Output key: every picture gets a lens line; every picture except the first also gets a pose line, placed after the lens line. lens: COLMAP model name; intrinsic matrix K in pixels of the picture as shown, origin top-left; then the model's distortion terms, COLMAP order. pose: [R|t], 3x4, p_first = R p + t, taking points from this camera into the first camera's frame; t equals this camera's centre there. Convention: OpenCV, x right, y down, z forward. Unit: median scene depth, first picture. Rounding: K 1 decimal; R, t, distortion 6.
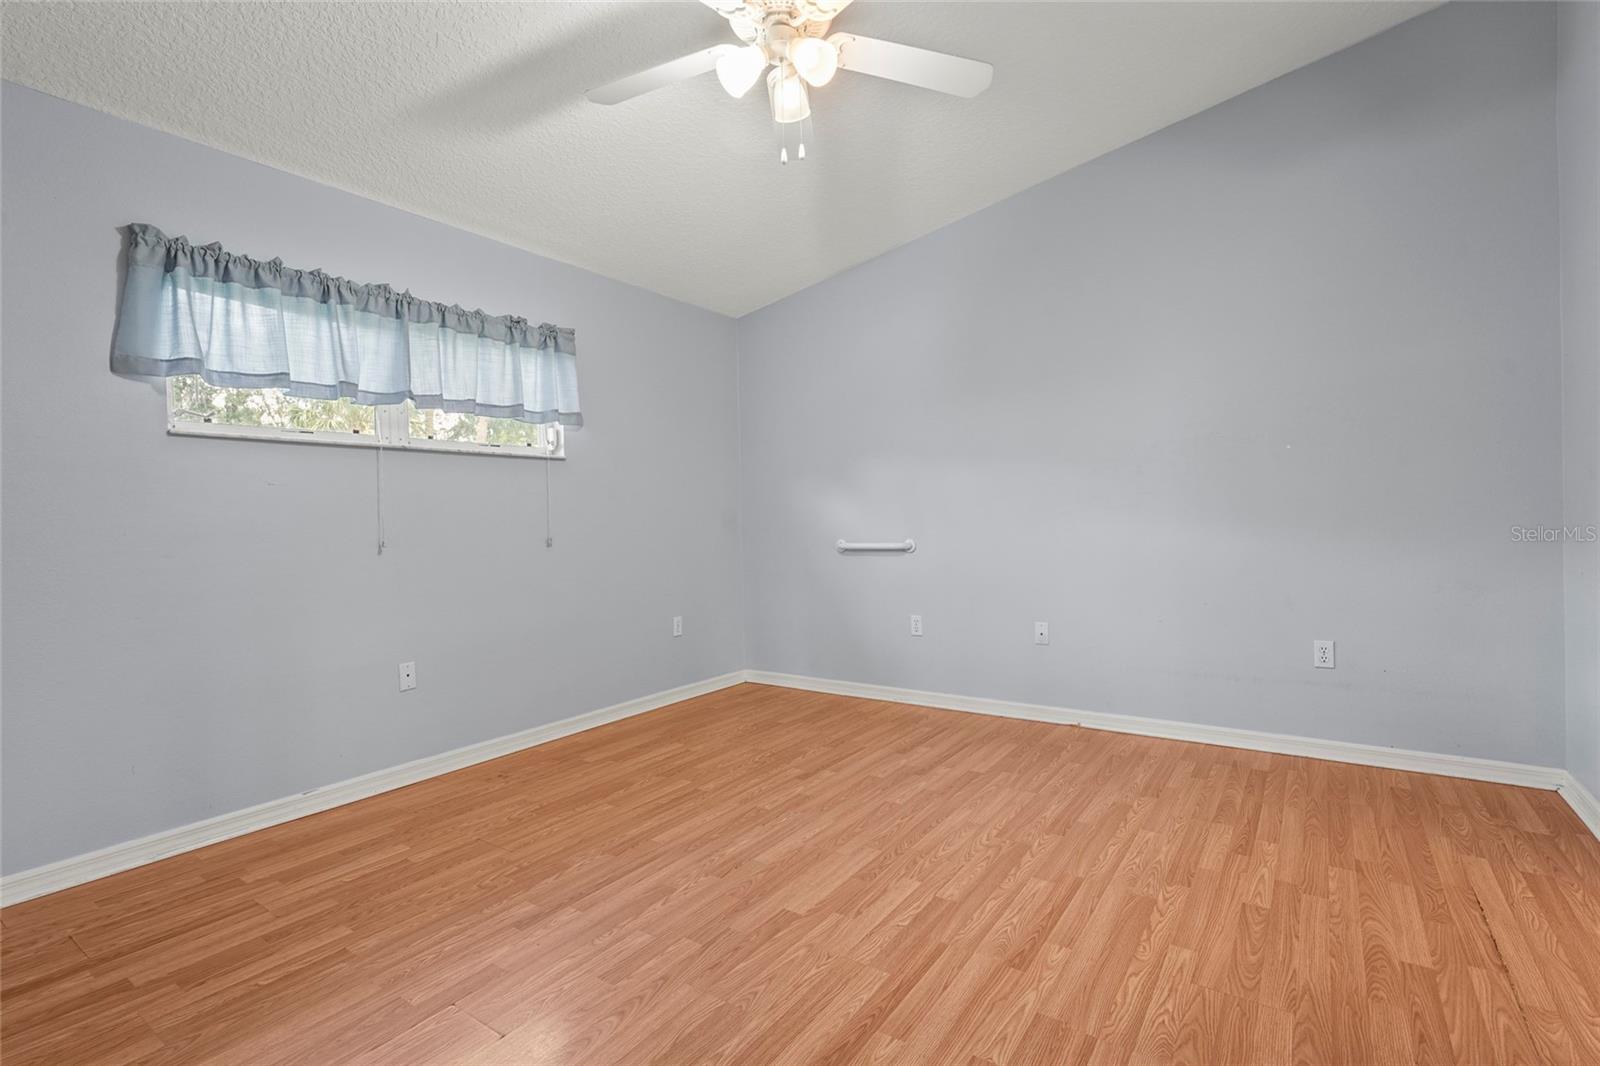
lens RADIAL K [[743.7, 0, 796.0], [0, 743.7, 519.7], [0, 0, 1]] dist [0.000581, 0.000238]
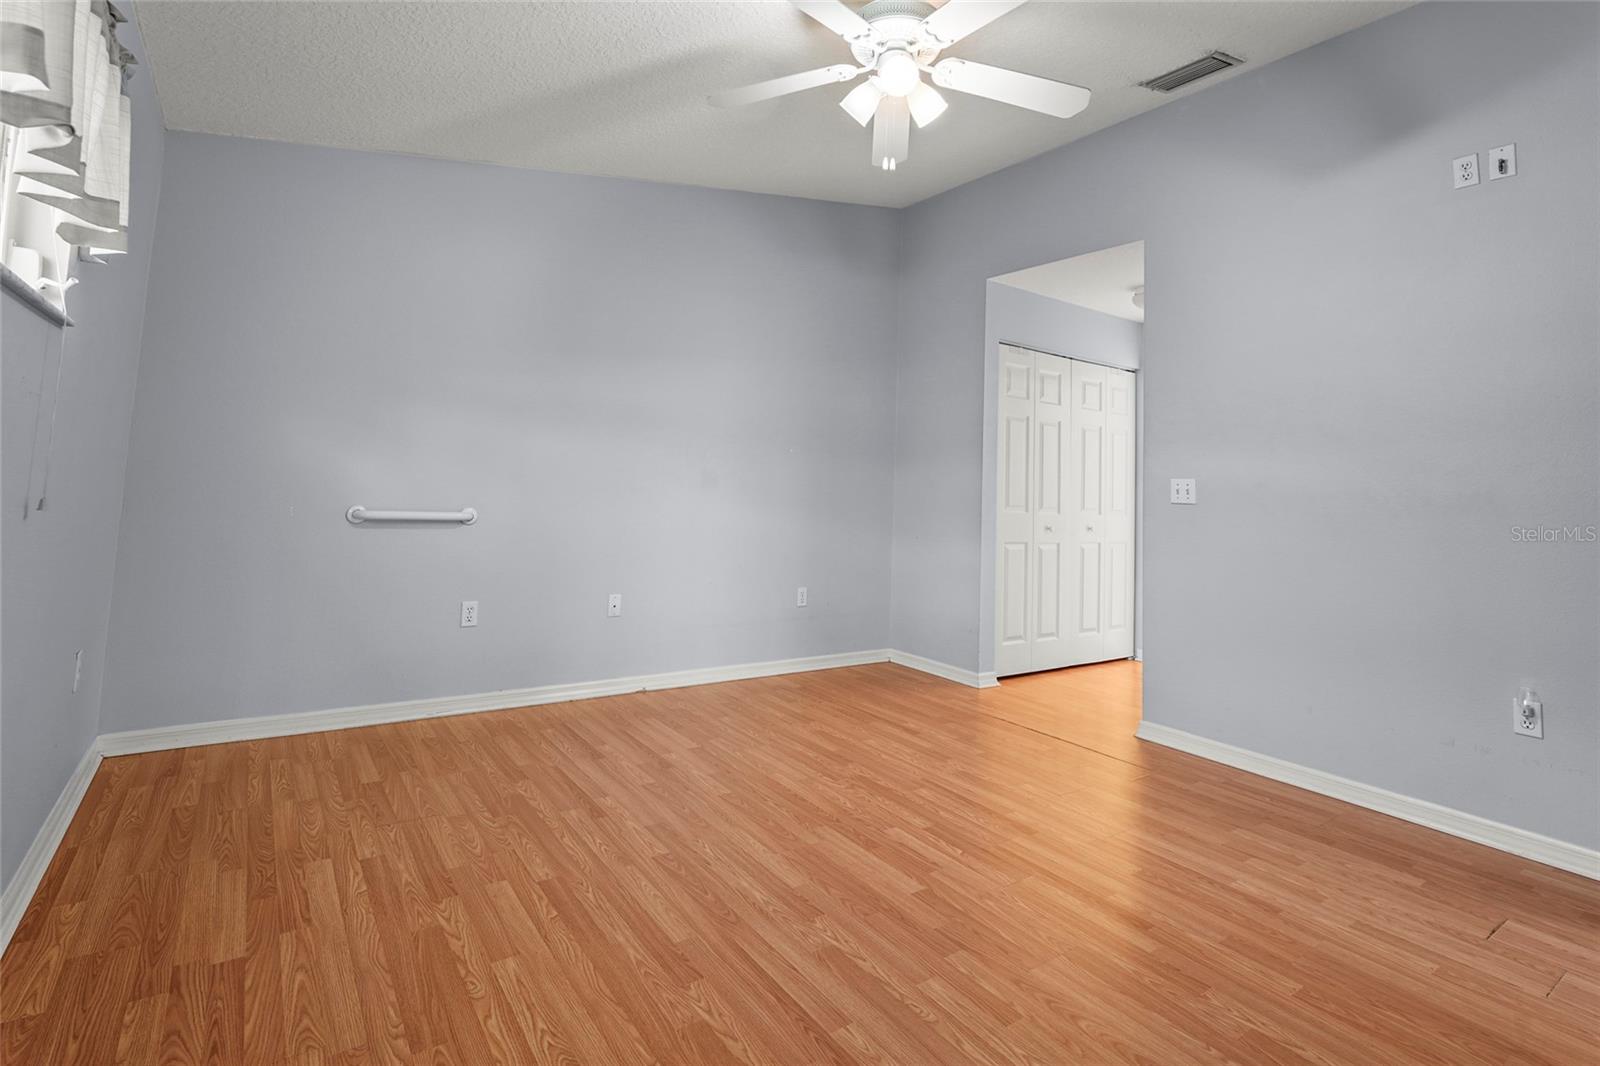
lens RADIAL K [[768.4, 0, 776.9], [0, 768.4, 452.4], [0, 0, 1]] dist [-0.001447, -0.000082]
pose [[0.346487, 0.083168, 0.934361, -0.875942], [-0.054625, 0.996161, -0.068413, 0.007503], [-0.936463, -0.027336, 0.349700, 0.656796]]
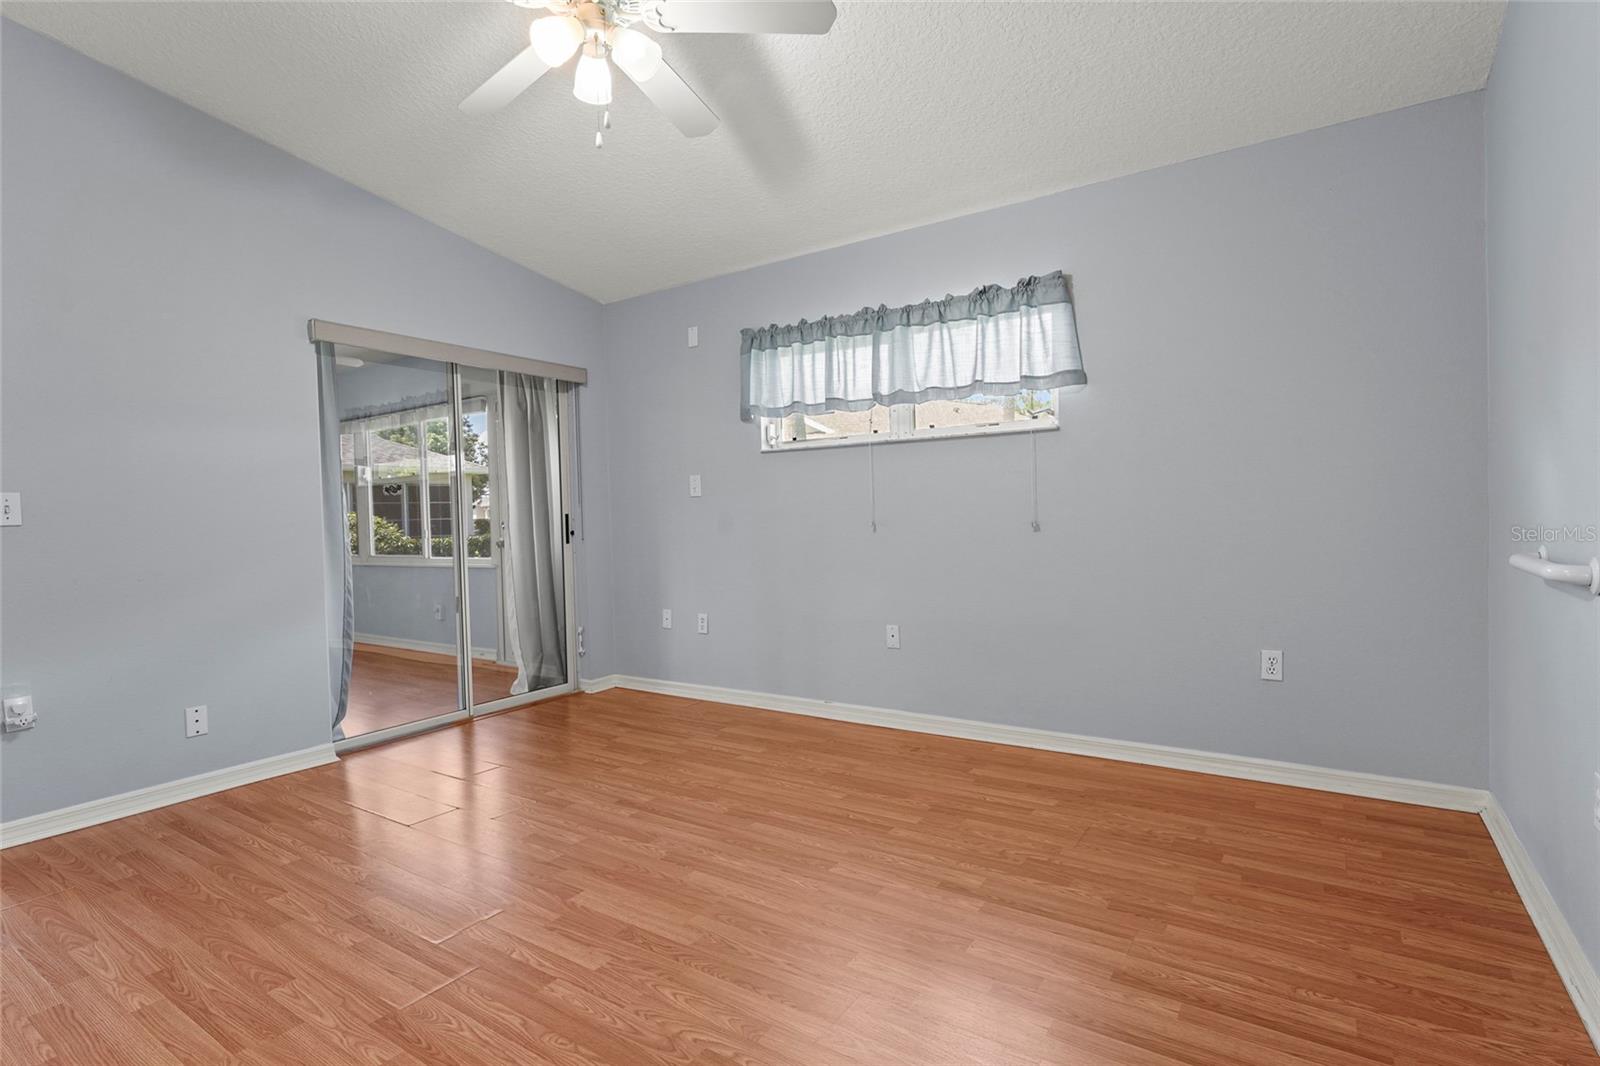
lens RADIAL K [[764.6, 0, 800.0], [0, 764.6, 533.0], [0, 0, 1]] dist [0.001674, 0.000743]
pose [[0.033946, 0.051331, -0.998105, 0.839072], [0.028737, 0.998217, 0.052314, -0.025676], [0.999010, -0.030459, 0.032411, 1.026335]]
